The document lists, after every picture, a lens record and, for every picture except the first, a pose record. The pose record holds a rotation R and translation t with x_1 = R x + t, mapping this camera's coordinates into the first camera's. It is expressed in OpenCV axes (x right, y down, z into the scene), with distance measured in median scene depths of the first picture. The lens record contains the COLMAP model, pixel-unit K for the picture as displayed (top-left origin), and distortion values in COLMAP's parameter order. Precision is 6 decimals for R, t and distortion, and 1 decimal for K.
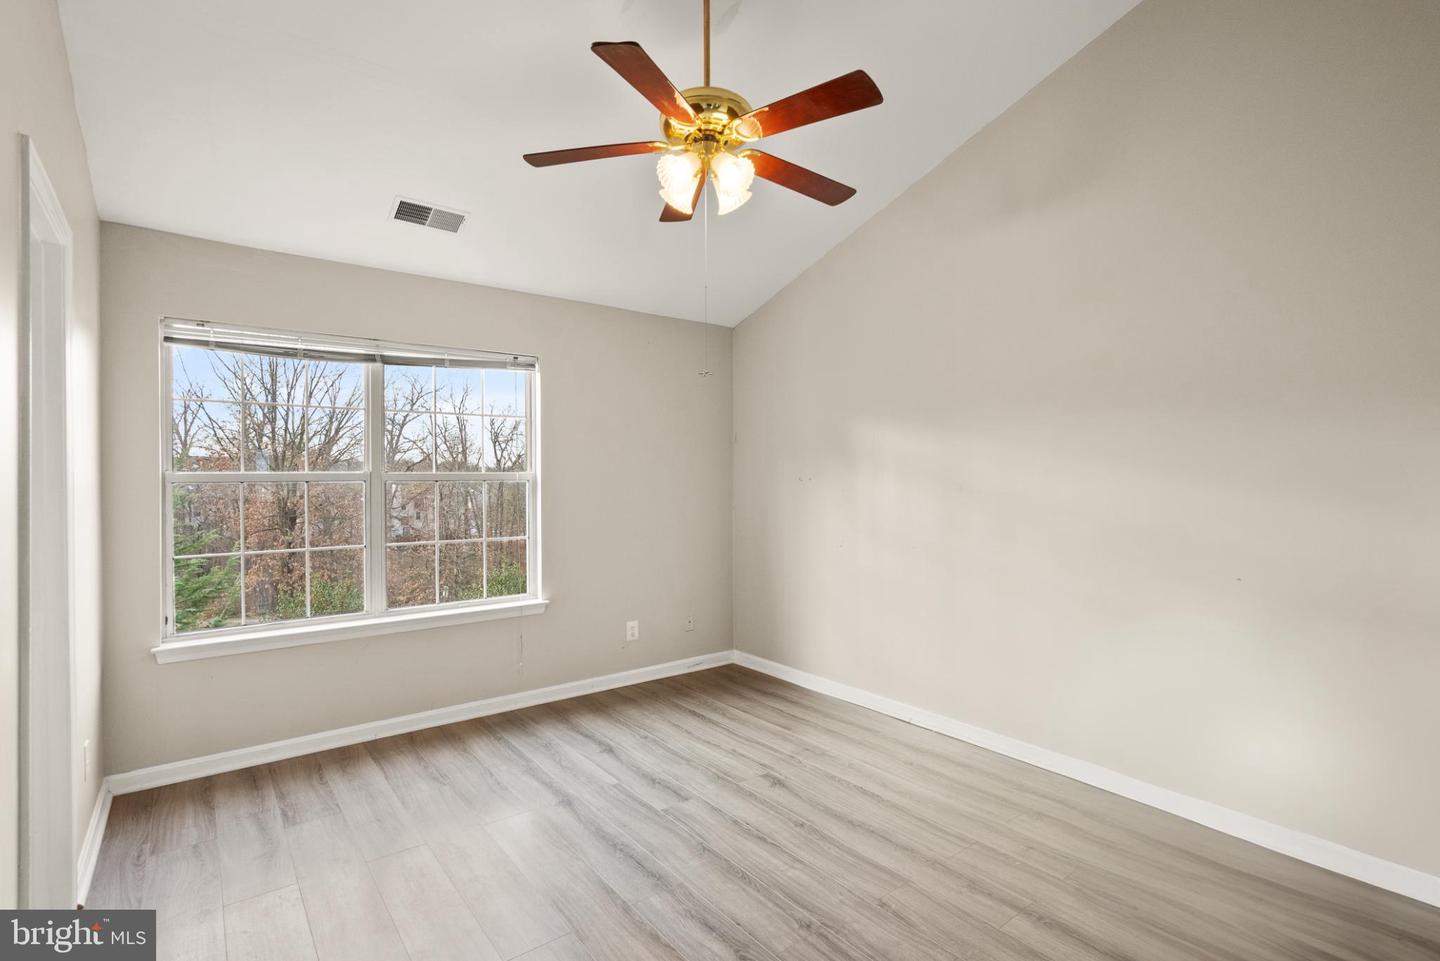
lens RADIAL K [[685.9, 0, 718.6], [0, 685.9, 476.7], [0, 0, 1]] dist [-0.003991, 0.001953]
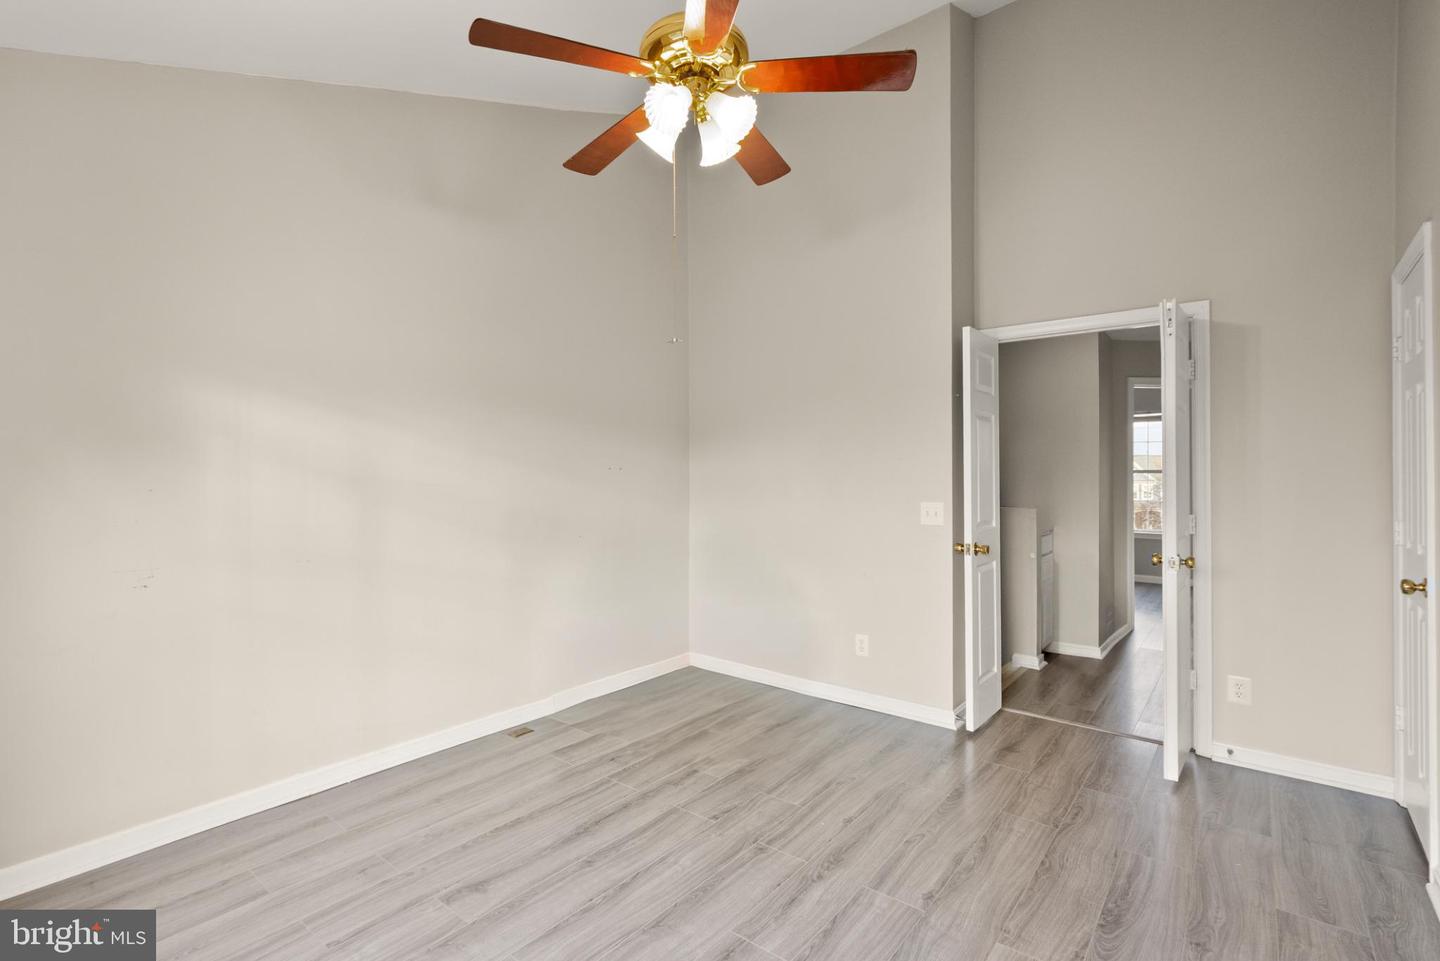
lens RADIAL K [[685.9, 0, 682.4], [0, 685.9, 469.0], [0, 0, 1]] dist [-0.003991, 0.001953]
pose [[-0.209617, 0.005776, 0.977766, -0.880274], [0.002562, 0.999982, -0.005358, 0.007975], [-0.977780, 0.001382, -0.209628, 1.219720]]
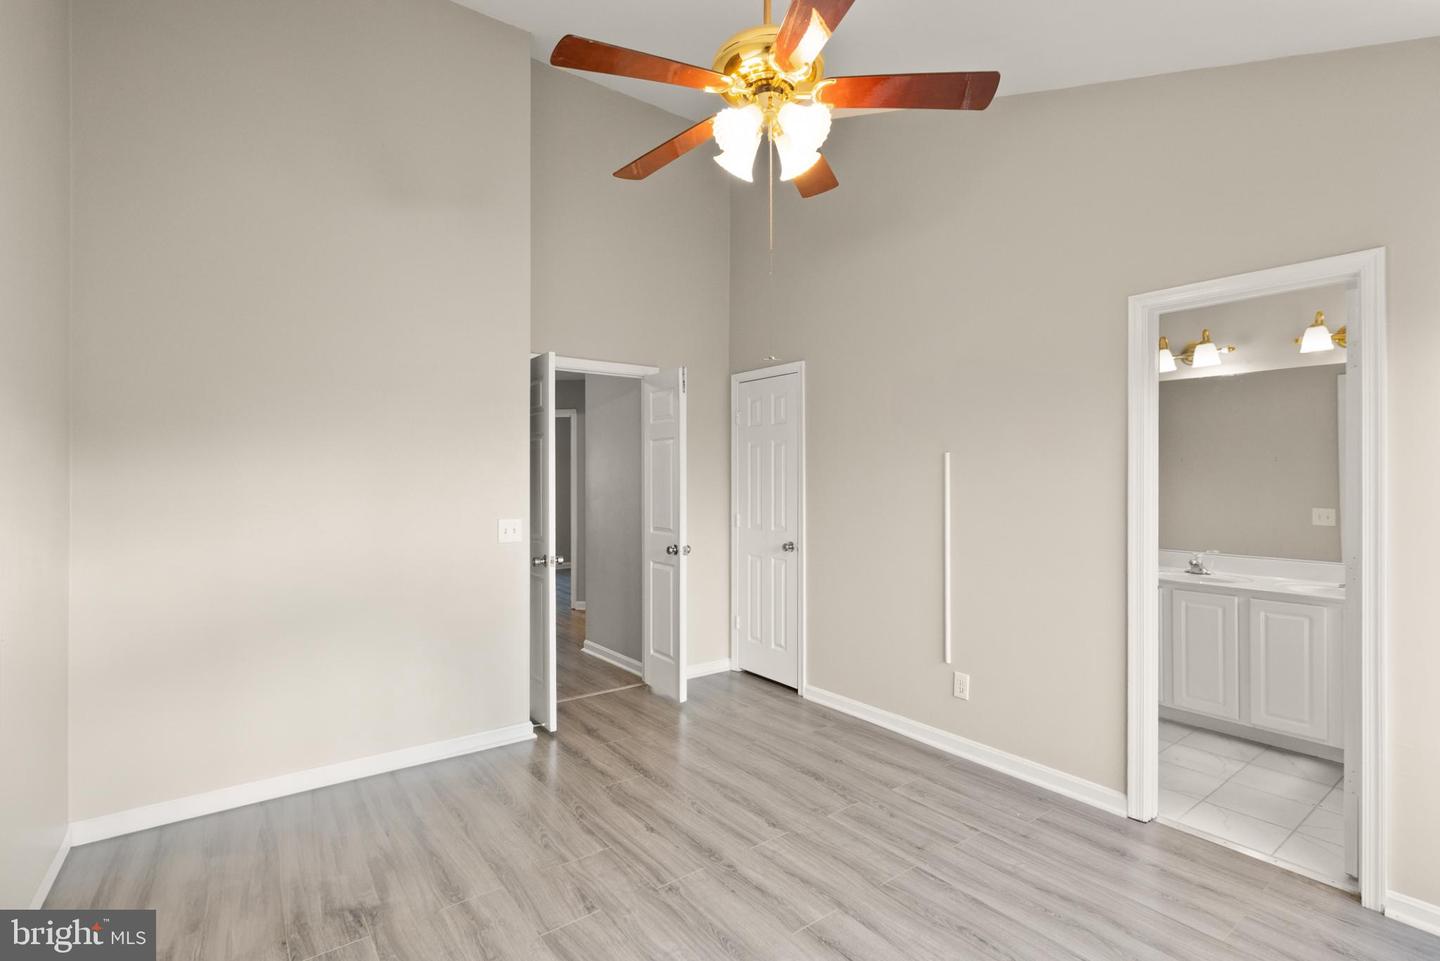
lens RADIAL K [[685.9, 0, 721.8], [0, 685.9, 476.3], [0, 0, 1]] dist [-0.003991, 0.001953]
pose [[-0.999922, 0.006770, 0.010509, 0.027479], [0.006753, 0.999976, -0.001649, -0.014041], [-0.010520, -0.001578, -0.999943, 1.875588]]
